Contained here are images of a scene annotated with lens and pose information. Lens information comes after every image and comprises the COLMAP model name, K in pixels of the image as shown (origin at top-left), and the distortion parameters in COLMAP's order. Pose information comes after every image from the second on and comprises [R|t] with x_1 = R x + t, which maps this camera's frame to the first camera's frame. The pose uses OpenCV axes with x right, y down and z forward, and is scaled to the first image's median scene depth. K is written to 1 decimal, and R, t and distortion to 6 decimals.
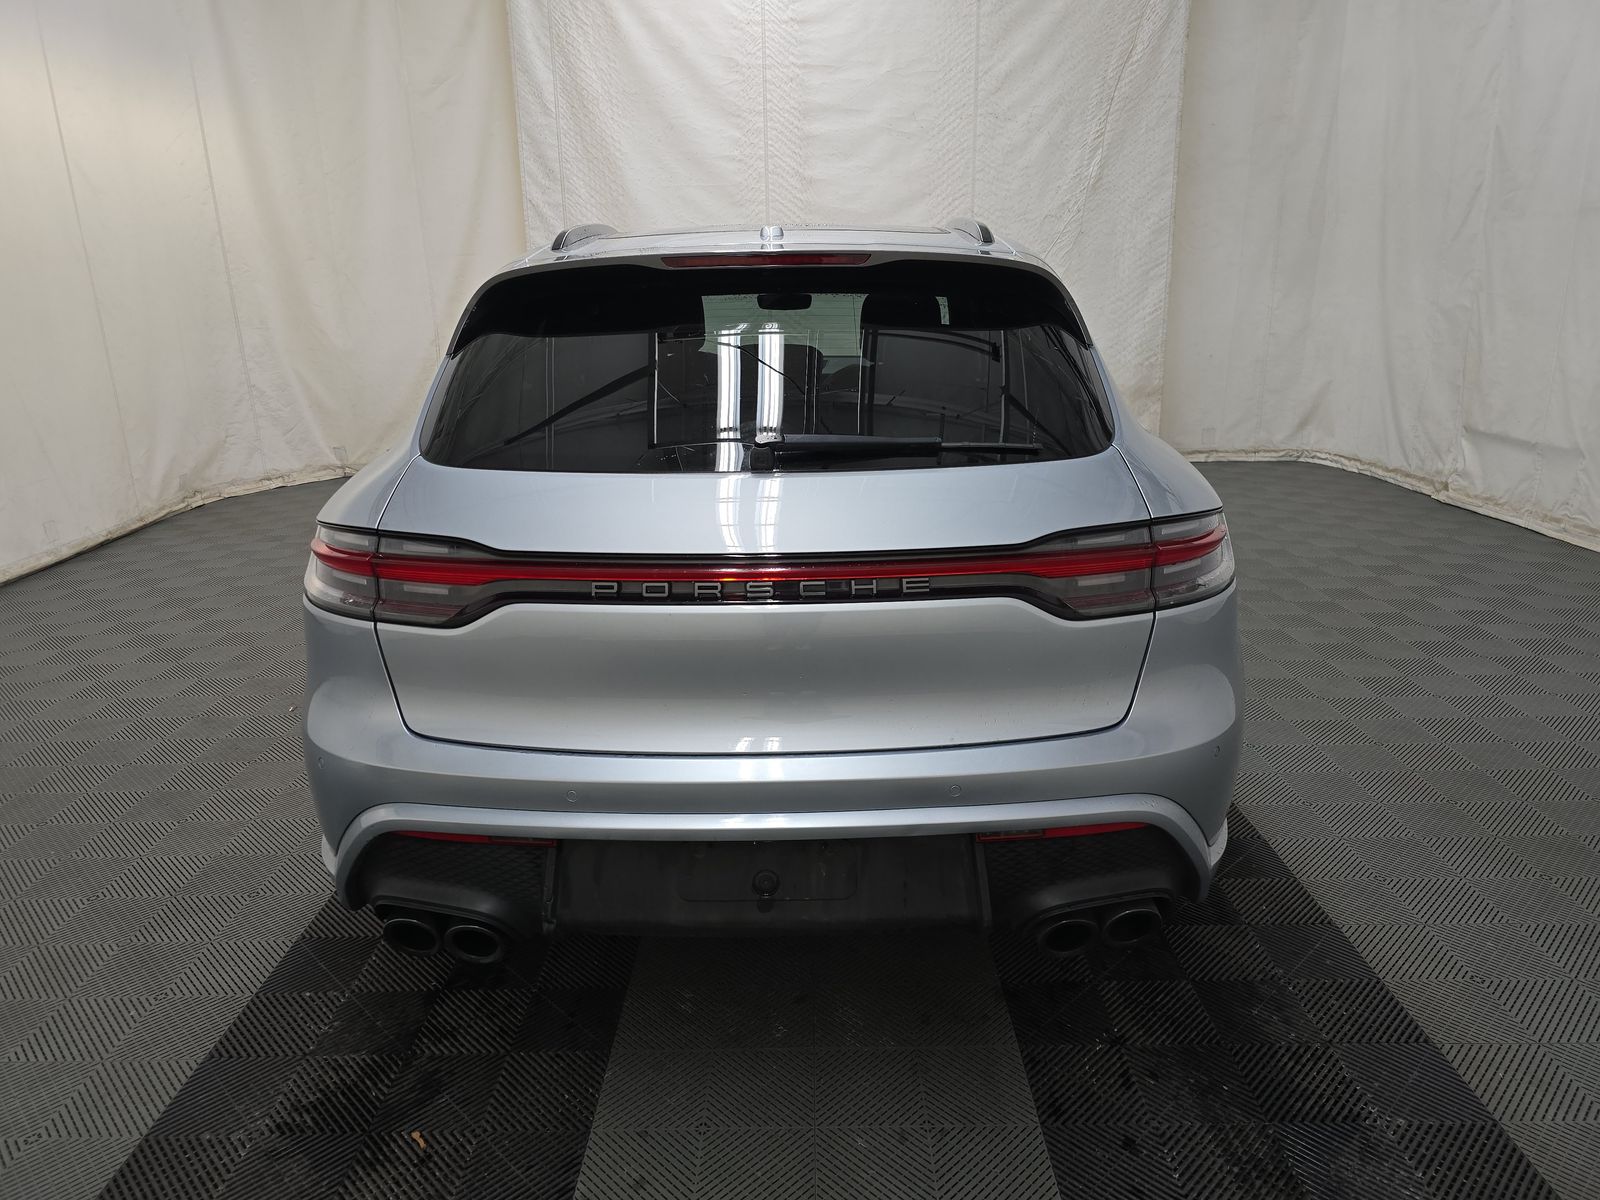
lens RADIAL K [[1066.9, 0, 798.8], [0, 1066.9, 604.0], [0, 0, 1]] dist [0.018384, -0.023229]
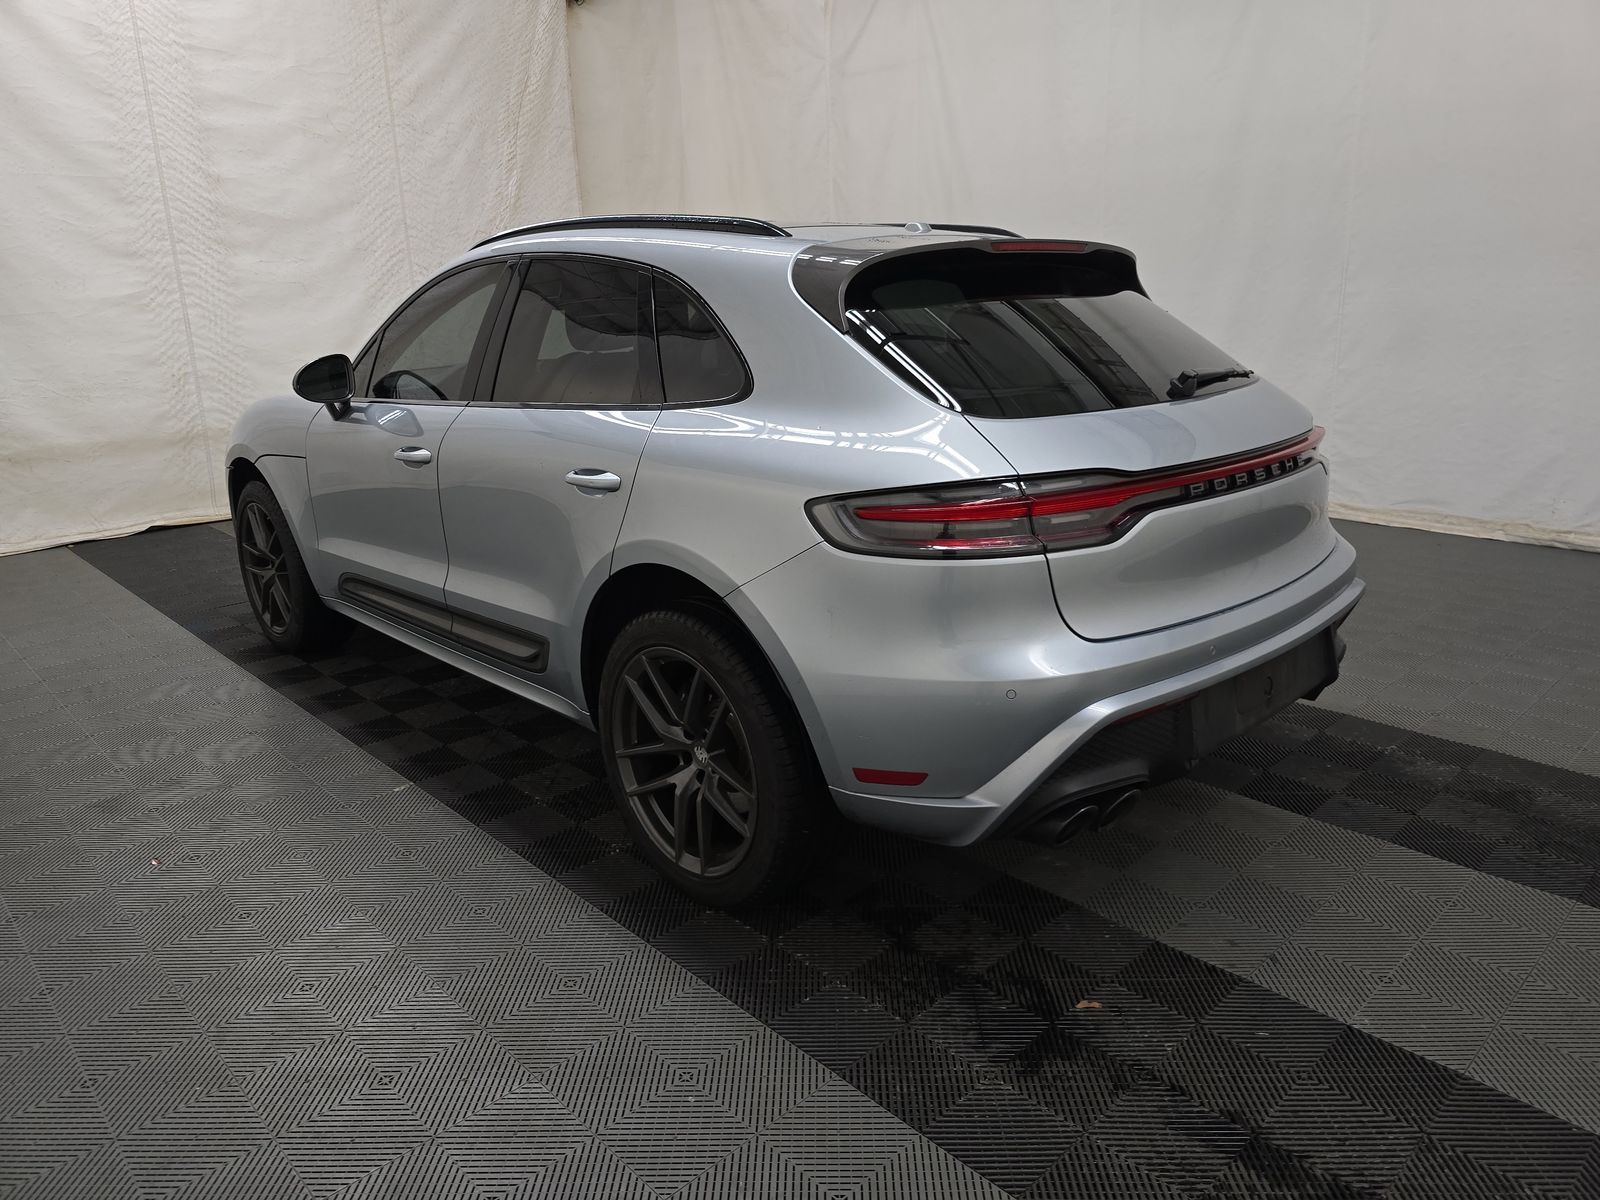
lens RADIAL K [[1066.9, 0, 809.1], [0, 1066.9, 595.7], [0, 0, 1]] dist [0.018384, -0.023229]
pose [[0.710321, -0.189215, 0.677969, -0.307182], [0.209235, 0.976412, 0.053289, -0.011893], [-0.672060, 0.104002, 0.733156, 0.077477]]
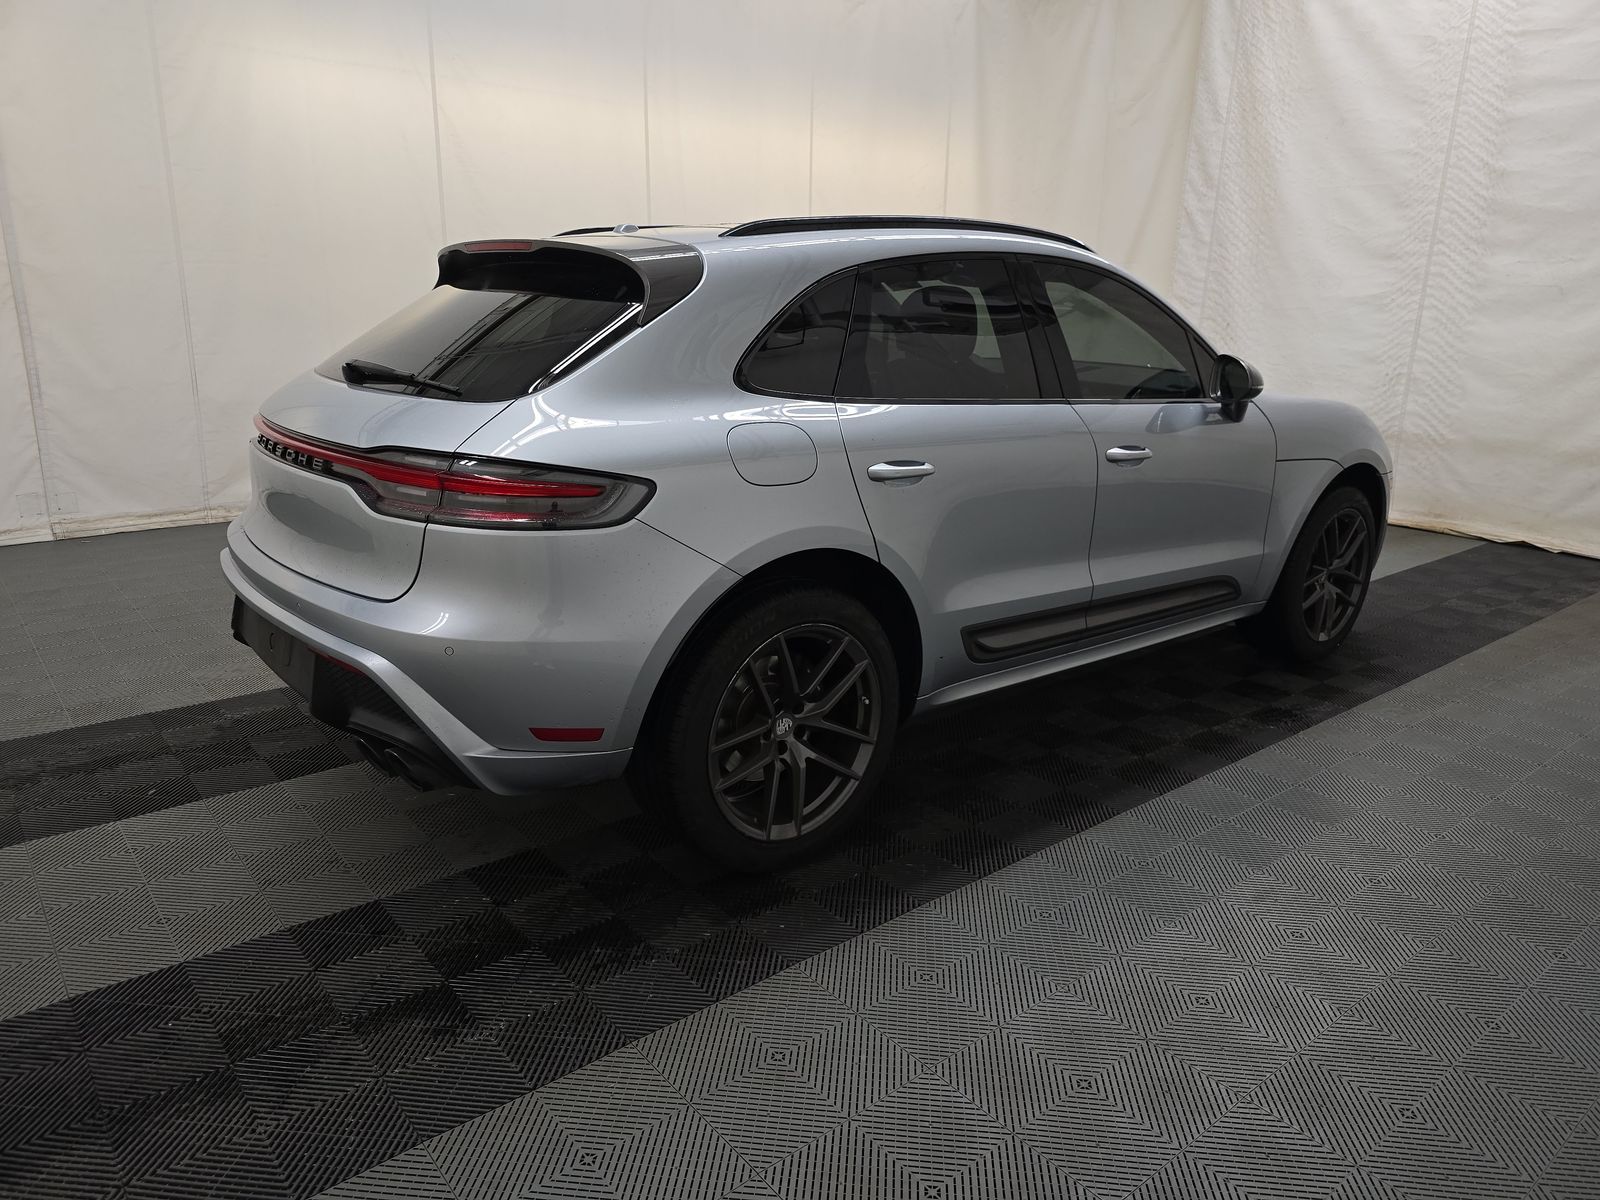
lens RADIAL K [[1066.9, 0, 783.4], [0, 1066.9, 598.8], [0, 0, 1]] dist [0.018384, -0.023229]
pose [[0.636834, 0.237601, -0.733477, 0.340178], [-0.249504, 0.963650, 0.095533, -0.028956], [0.729514, 0.122167, 0.672967, 0.102362]]
